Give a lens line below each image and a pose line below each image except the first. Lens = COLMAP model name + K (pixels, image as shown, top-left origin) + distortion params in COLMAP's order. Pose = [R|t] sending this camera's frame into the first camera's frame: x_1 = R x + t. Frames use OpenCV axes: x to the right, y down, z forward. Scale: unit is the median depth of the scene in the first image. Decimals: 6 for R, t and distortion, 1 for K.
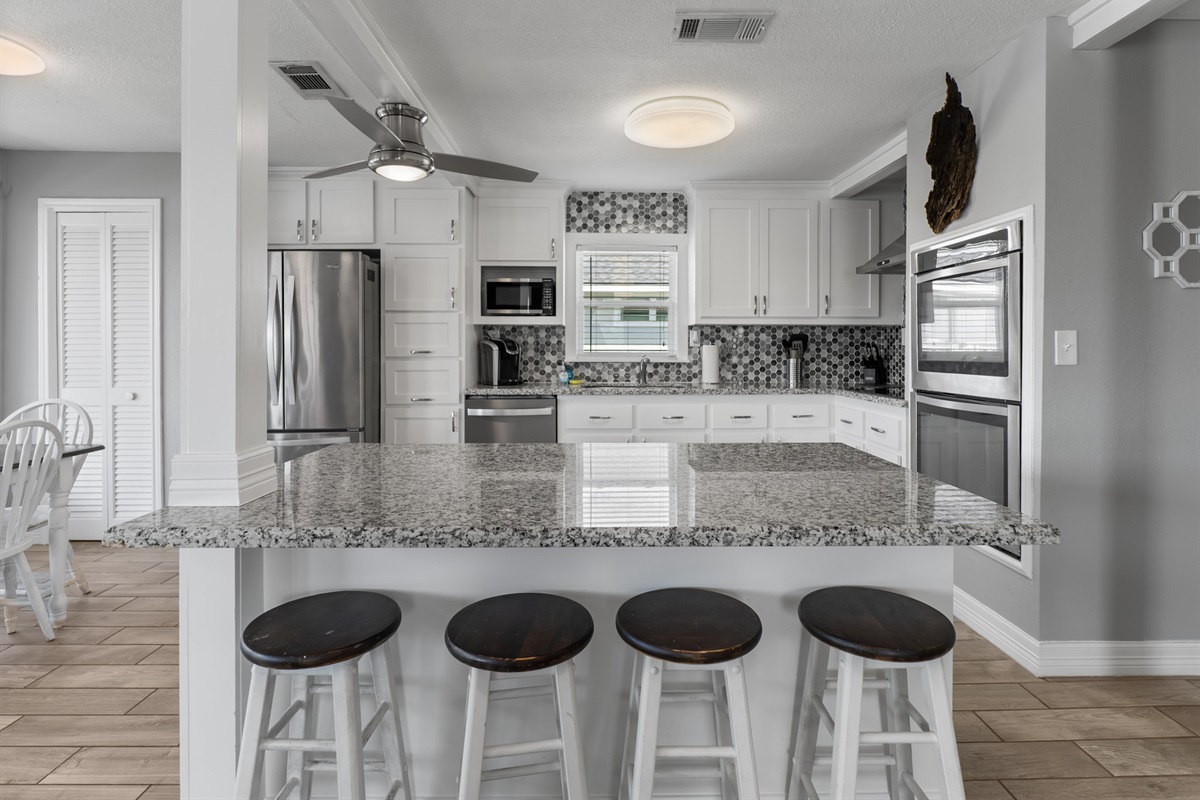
lens RADIAL K [[601.6, 0, 593.8], [0, 601.6, 349.1], [0, 0, 1]] dist [-0.010857, 0.001127]
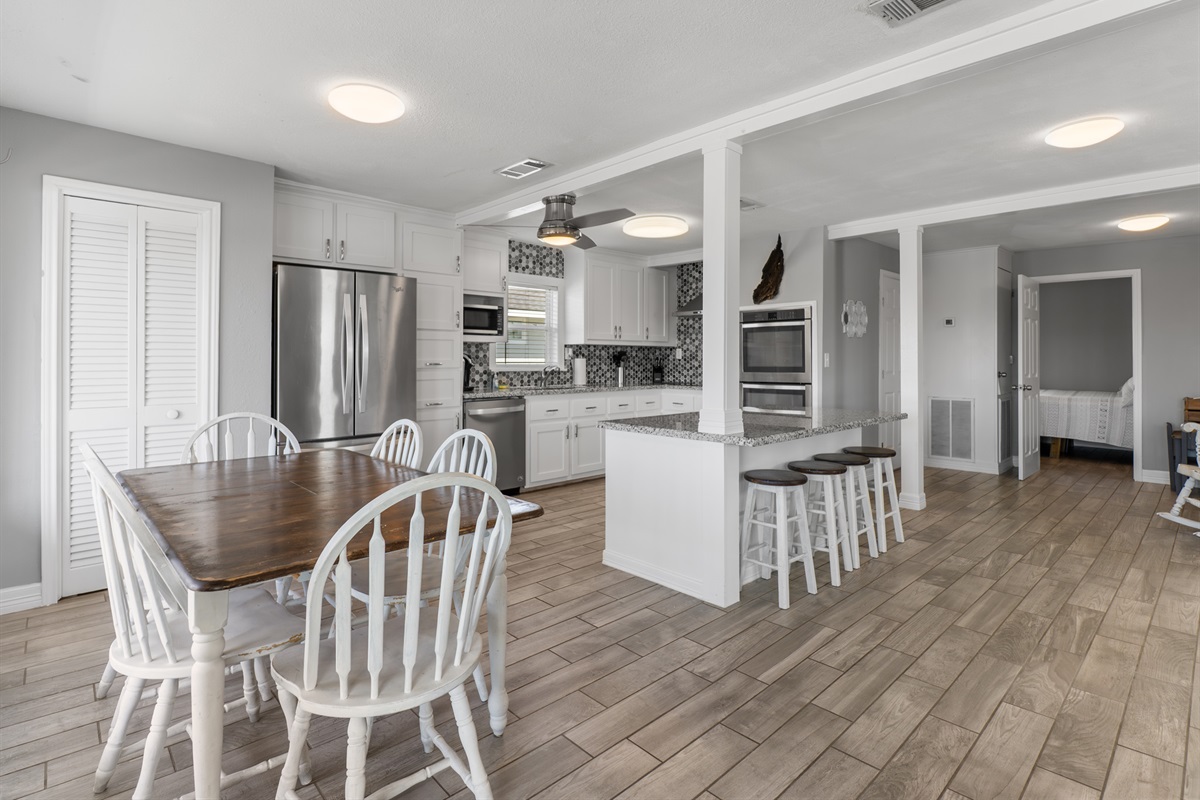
lens RADIAL K [[612.1, 0, 590.0], [0, 612.1, 353.5], [0, 0, 1]] dist [-0.005306, -0.001779]
pose [[0.730319, 0.007106, 0.683070, -0.827868], [0.002068, 0.999918, -0.012614, -0.000071], [-0.683103, 0.010625, 0.730244, -0.086450]]
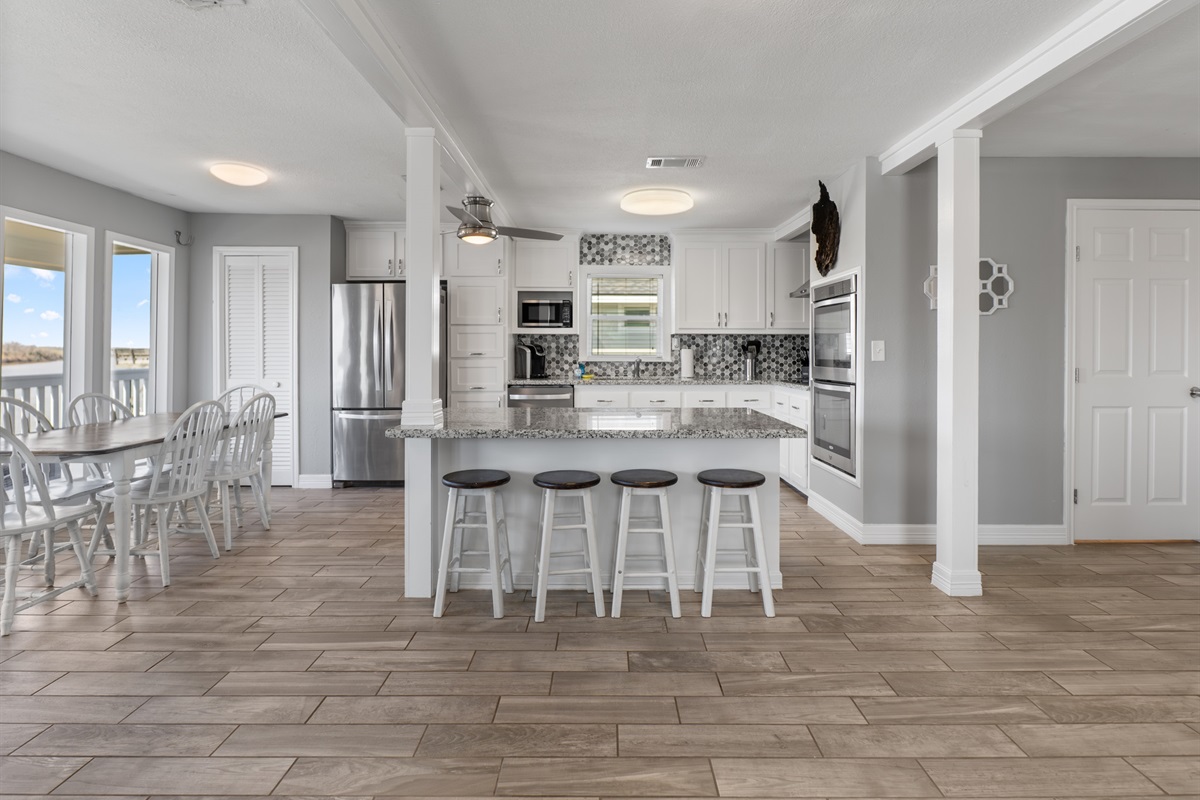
lens RADIAL K [[601.6, 0, 586.0], [0, 601.6, 353.3], [0, 0, 1]] dist [-0.010857, 0.001127]
pose [[0.999726, 0.000320, -0.023421, -0.000452], [-0.000292, 0.999999, 0.001167, 0.001499], [0.023422, -0.001160, 0.999725, -0.365187]]
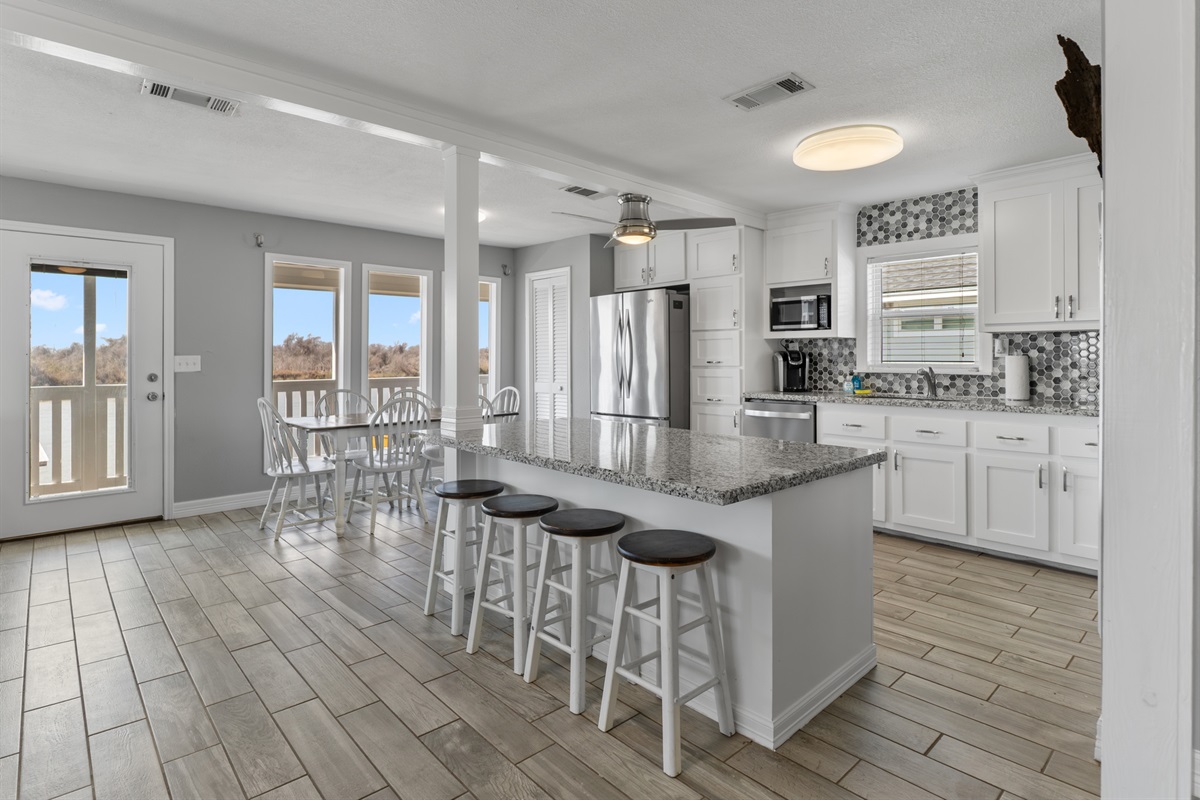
lens RADIAL K [[601.6, 0, 588.8], [0, 601.6, 357.4], [0, 0, 1]] dist [-0.010857, 0.001127]
pose [[0.664096, -0.002173, -0.747644, 0.452318], [-0.000631, 0.999994, -0.003467, -0.000625], [0.747647, 0.002774, 0.664091, -0.034962]]
